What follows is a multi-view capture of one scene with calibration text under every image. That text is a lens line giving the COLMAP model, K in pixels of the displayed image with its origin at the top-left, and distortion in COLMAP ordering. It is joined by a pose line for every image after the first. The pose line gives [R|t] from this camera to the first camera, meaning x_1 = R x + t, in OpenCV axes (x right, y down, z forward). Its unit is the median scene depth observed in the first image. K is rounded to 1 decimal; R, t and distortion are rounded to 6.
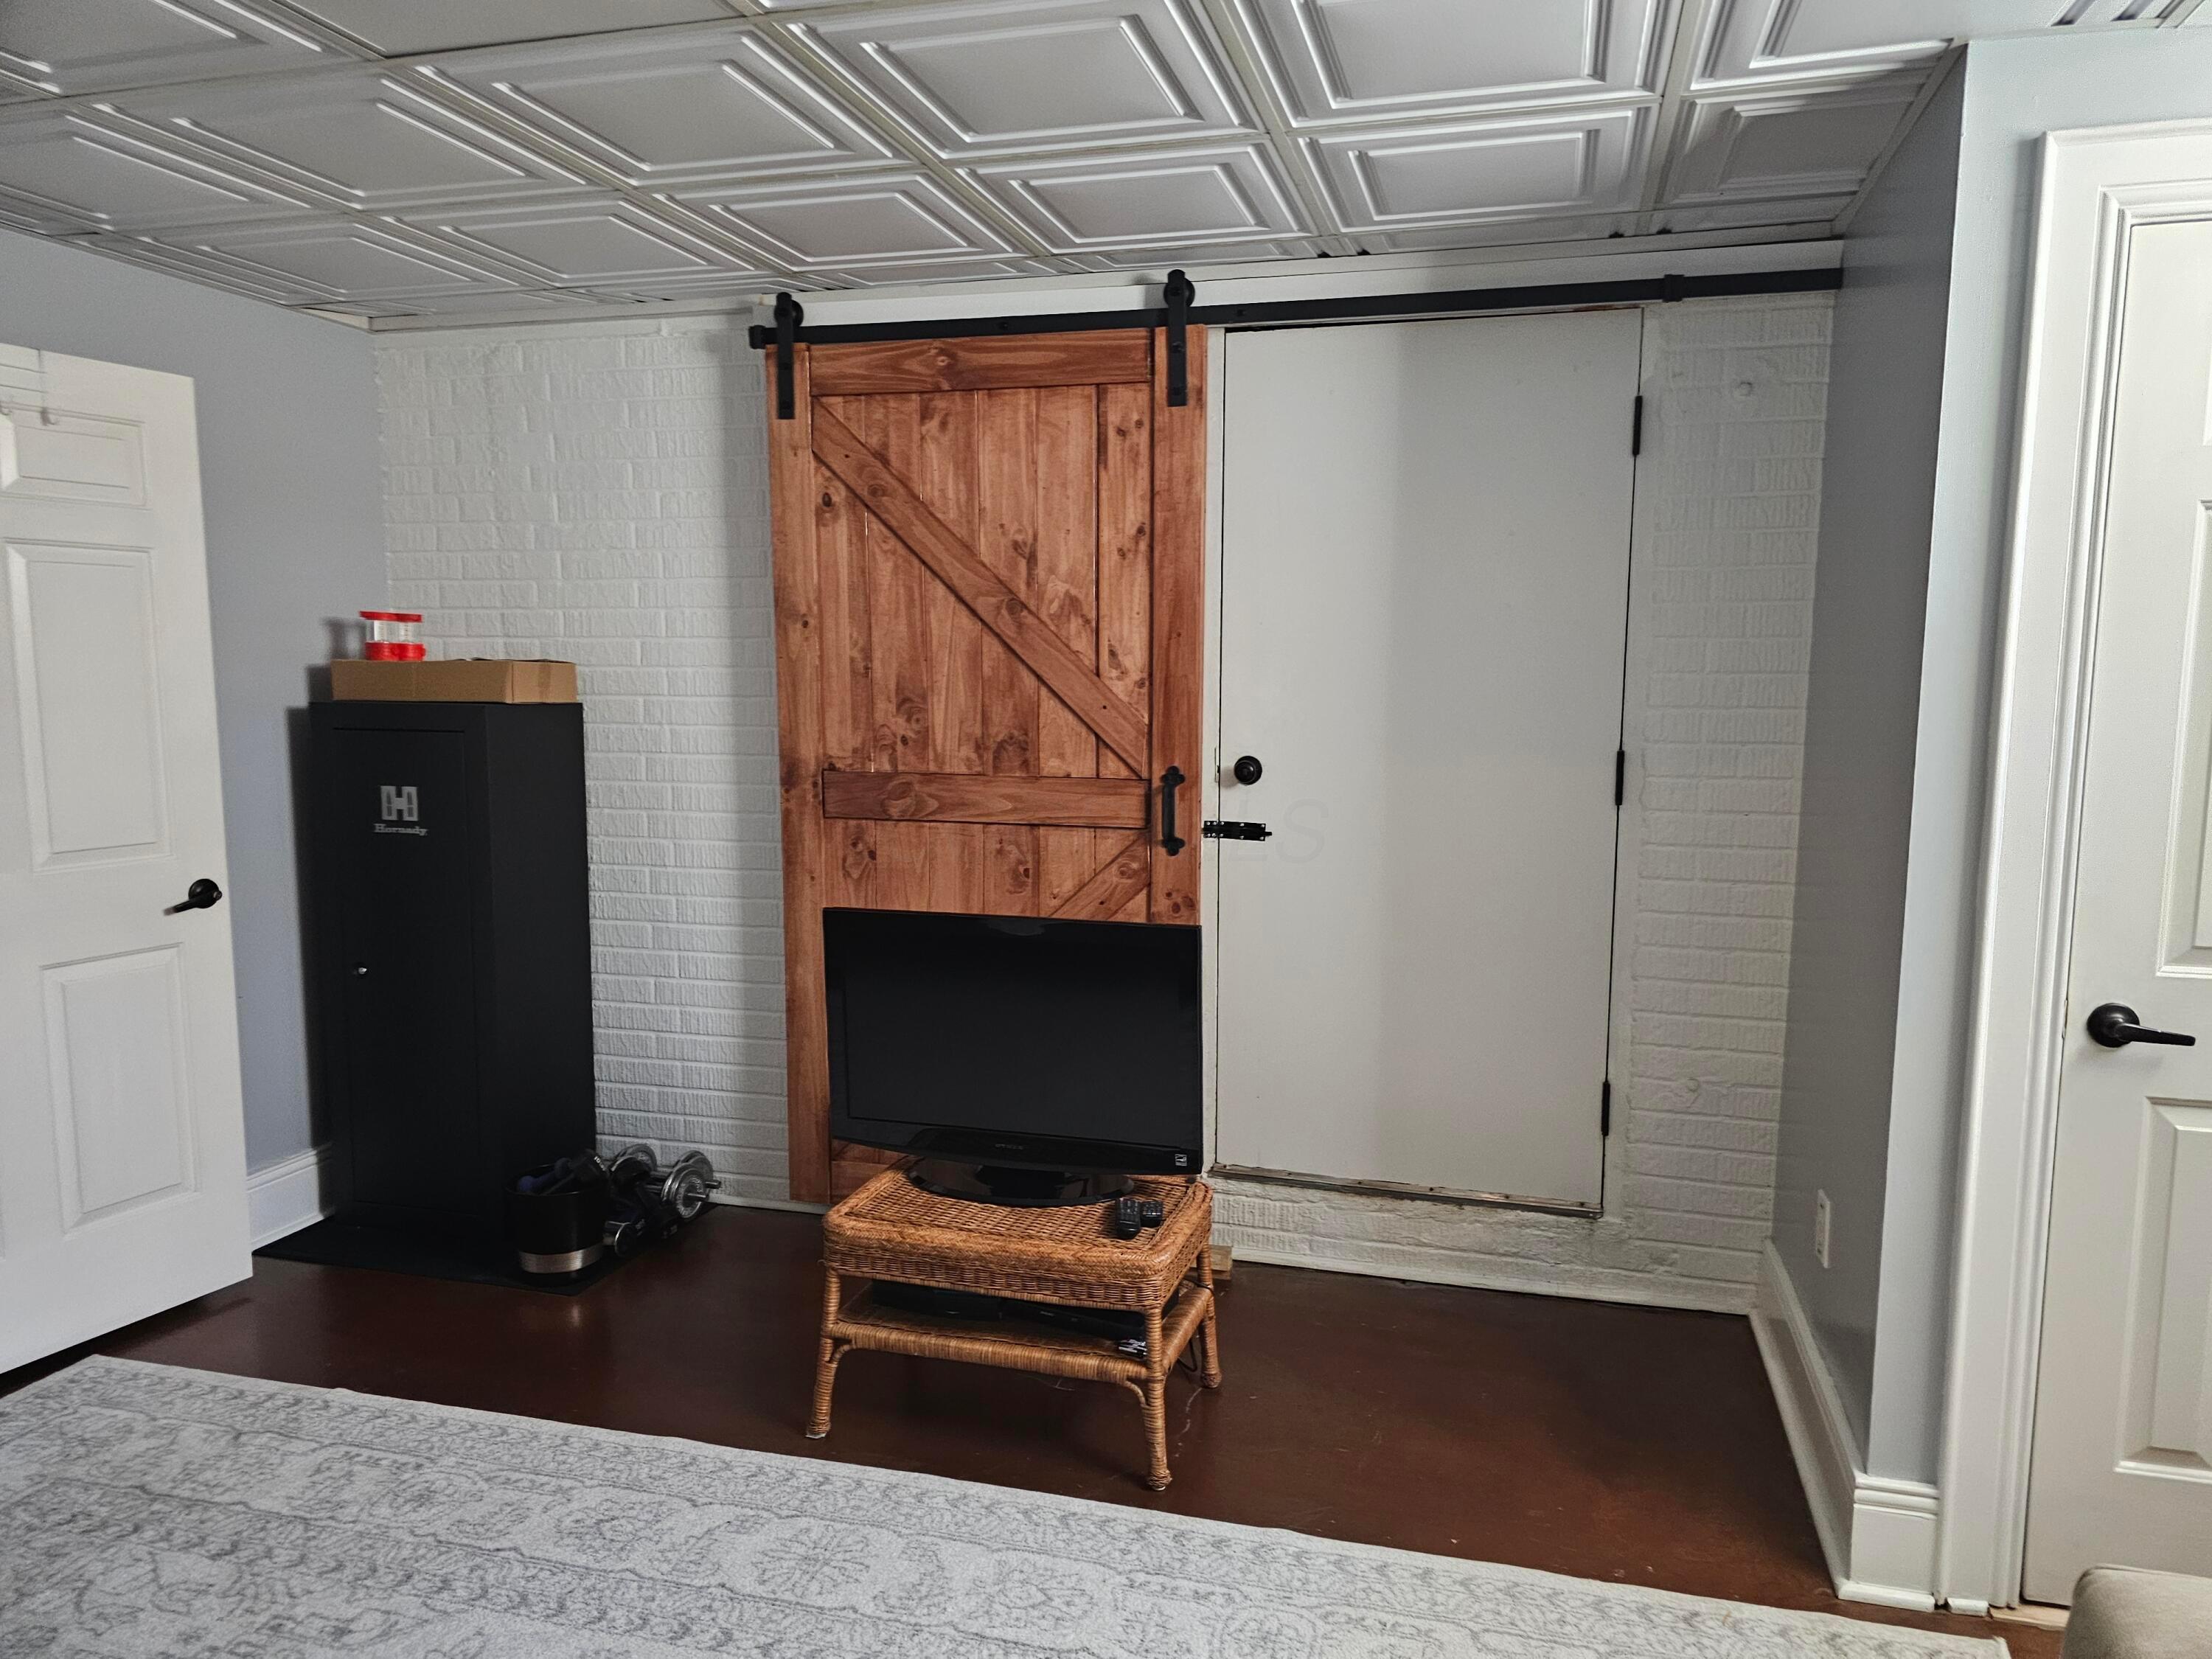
lens RADIAL K [[1496.3, 0, 1107.6], [0, 1496.3, 783.6], [0, 0, 1]] dist [0.066410, -0.045750]
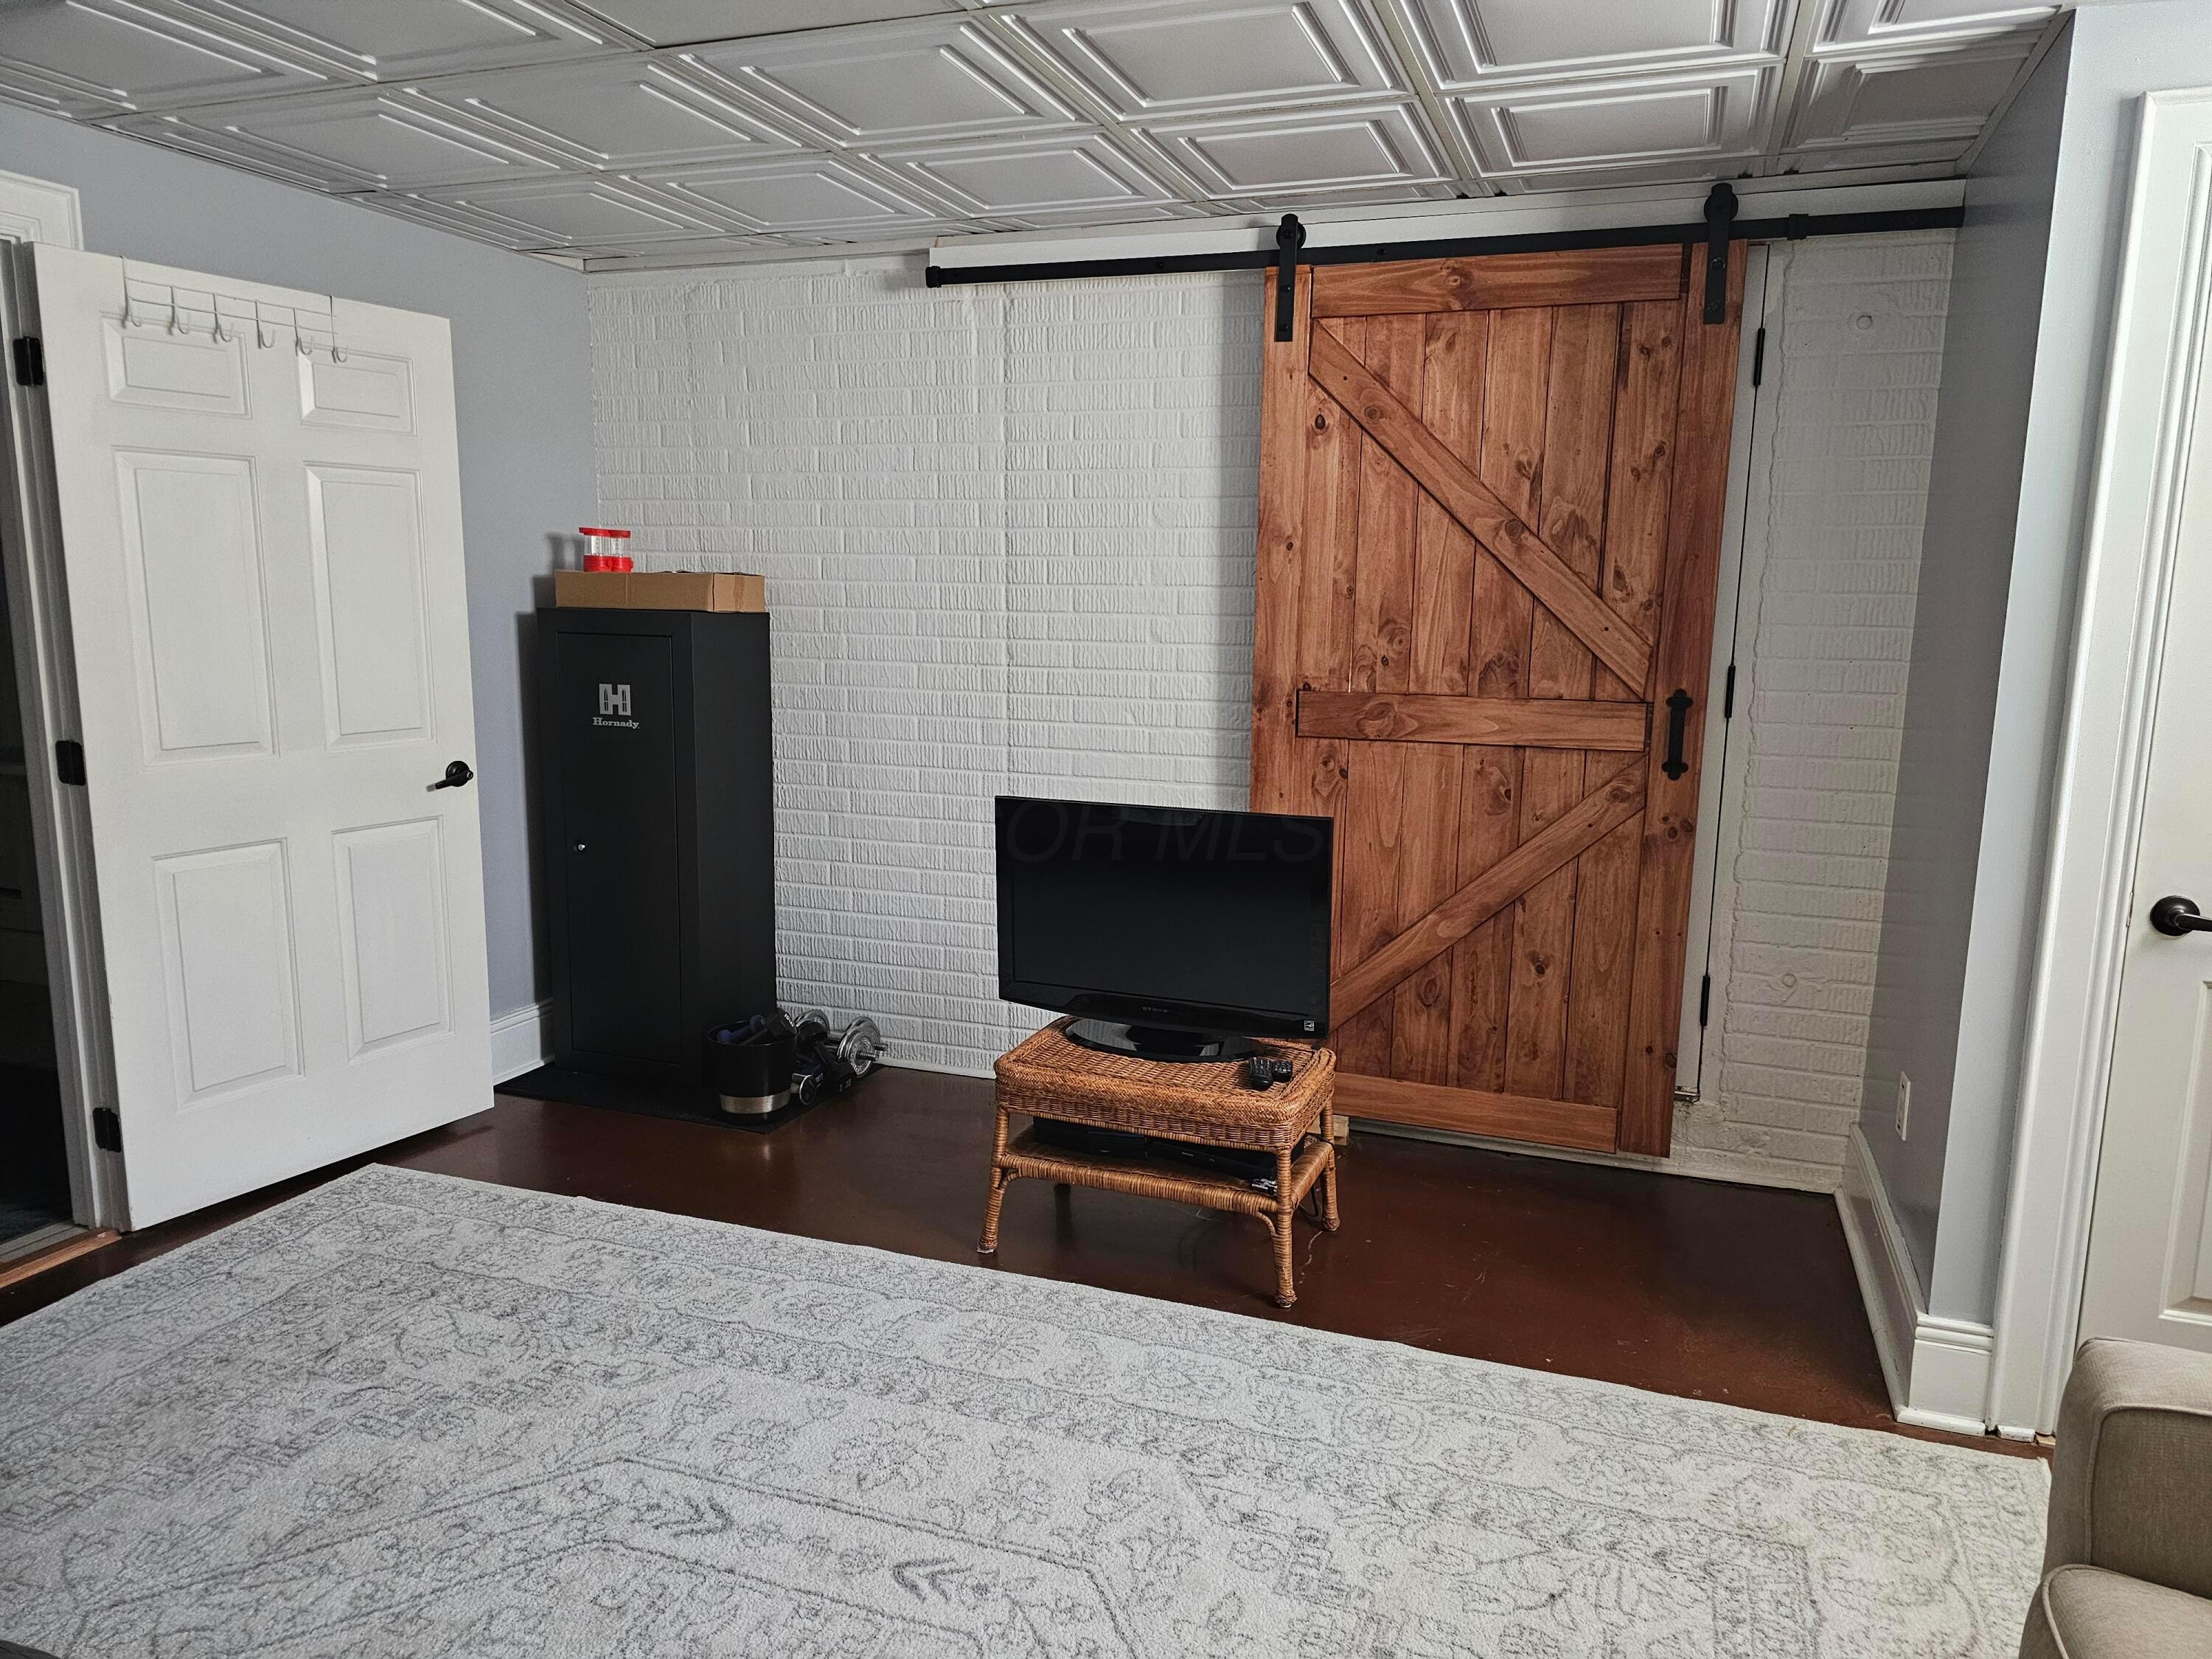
lens RADIAL K [[1496.3, 0, 1107.6], [0, 1496.3, 783.6], [0, 0, 1]] dist [0.066410, -0.045750]
pose [[0.997294, 0.019239, -0.070956, -0.027509], [-0.015544, 0.998513, 0.052255, 0.015035], [0.071856, -0.051010, 0.996110, -0.126302]]
